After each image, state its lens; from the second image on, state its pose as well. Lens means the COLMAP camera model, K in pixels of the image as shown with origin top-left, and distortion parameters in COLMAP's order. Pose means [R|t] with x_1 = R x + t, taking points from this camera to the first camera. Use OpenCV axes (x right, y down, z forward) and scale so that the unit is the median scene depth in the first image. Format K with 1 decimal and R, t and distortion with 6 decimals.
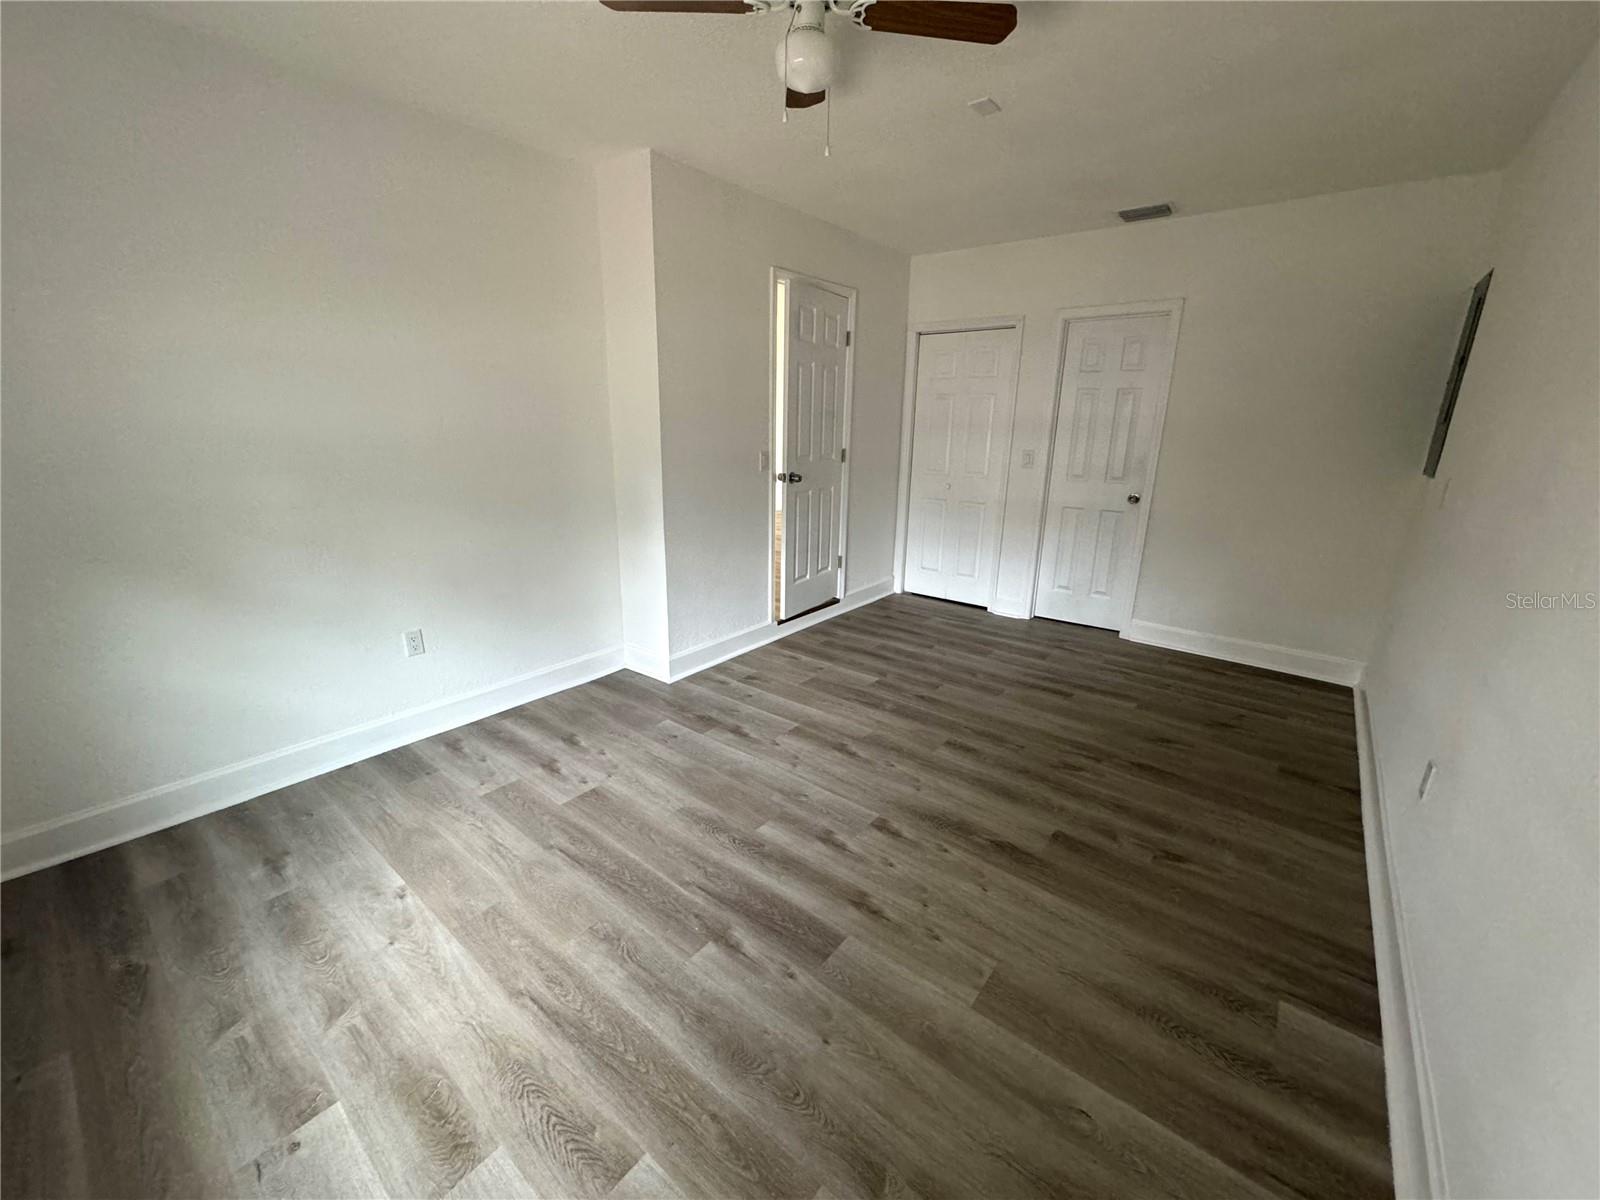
lens RADIAL K [[635.4, 0, 799.1], [0, 635.4, 598.0], [0, 0, 1]] dist [-0.003687, 0.000573]
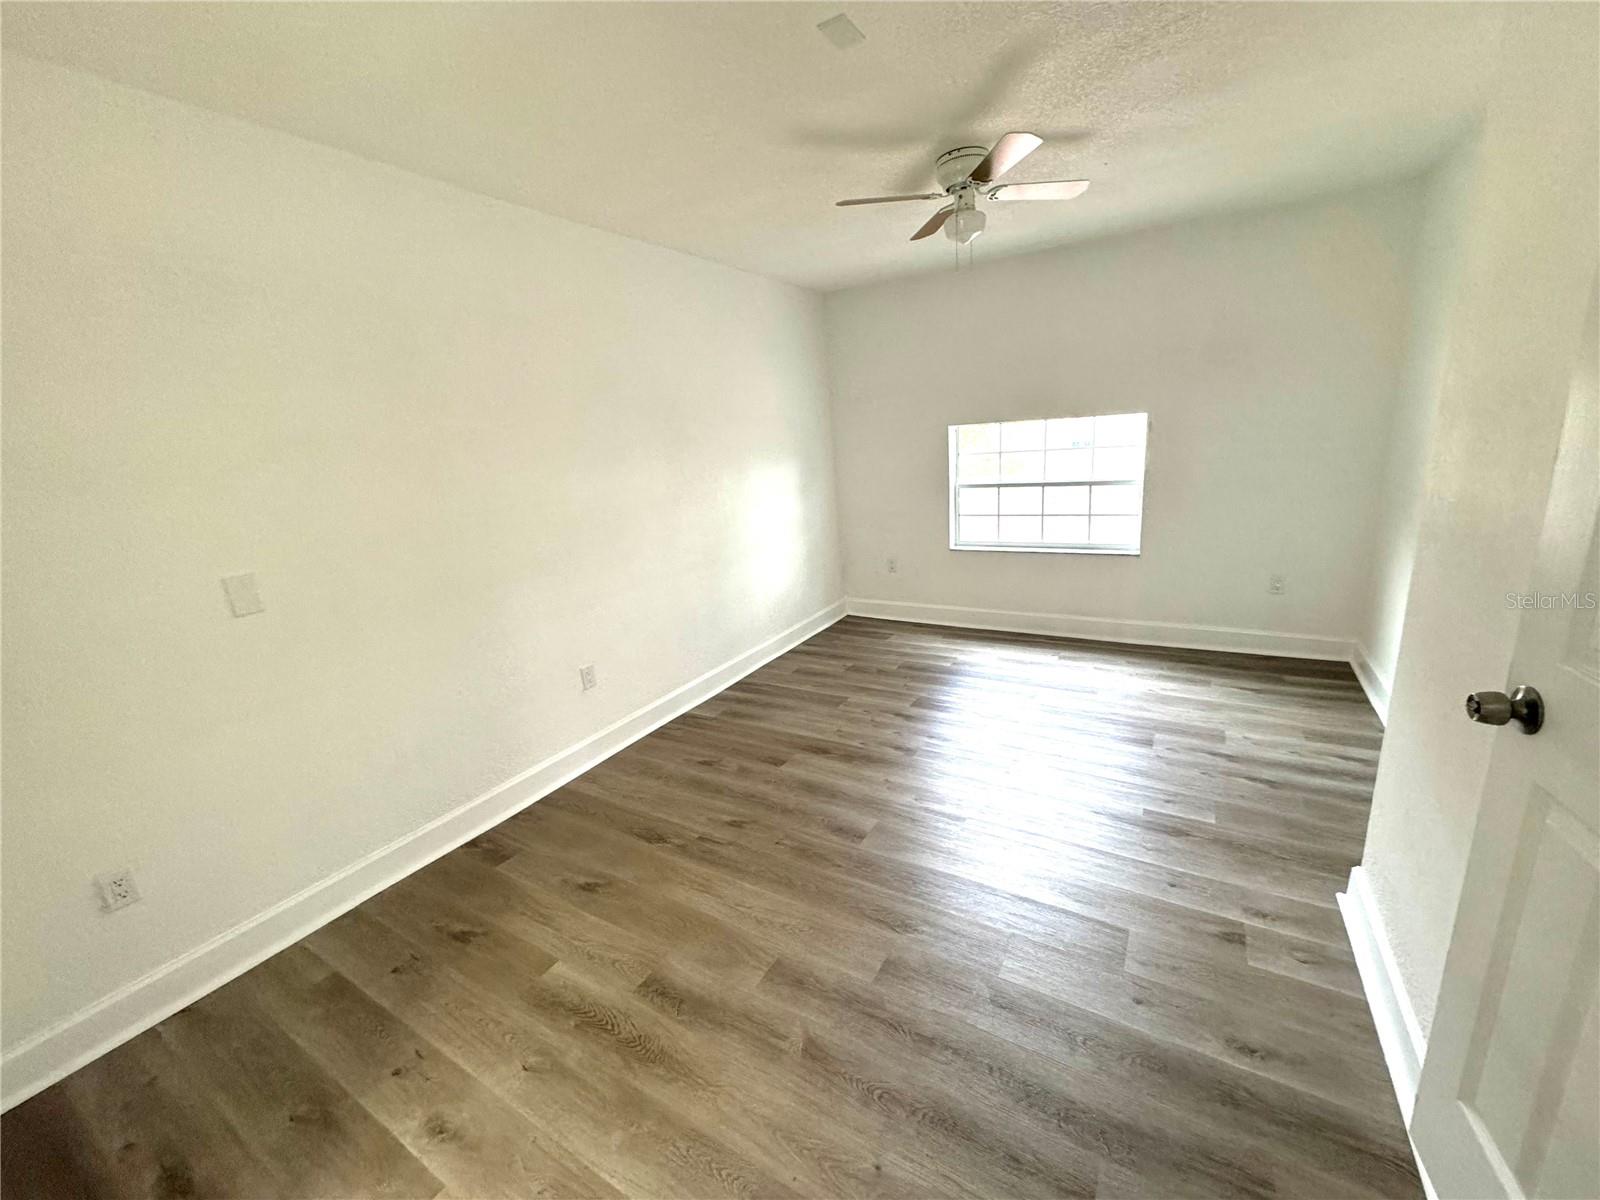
lens RADIAL K [[635.4, 0, 799.1], [0, 635.4, 598.0], [0, 0, 1]] dist [-0.003687, 0.000573]
pose [[-0.989004, 0.087457, -0.119258, 0.451225], [0.015786, 0.864223, 0.502861, -0.550657], [0.147044, 0.495449, -0.856100, 1.792972]]
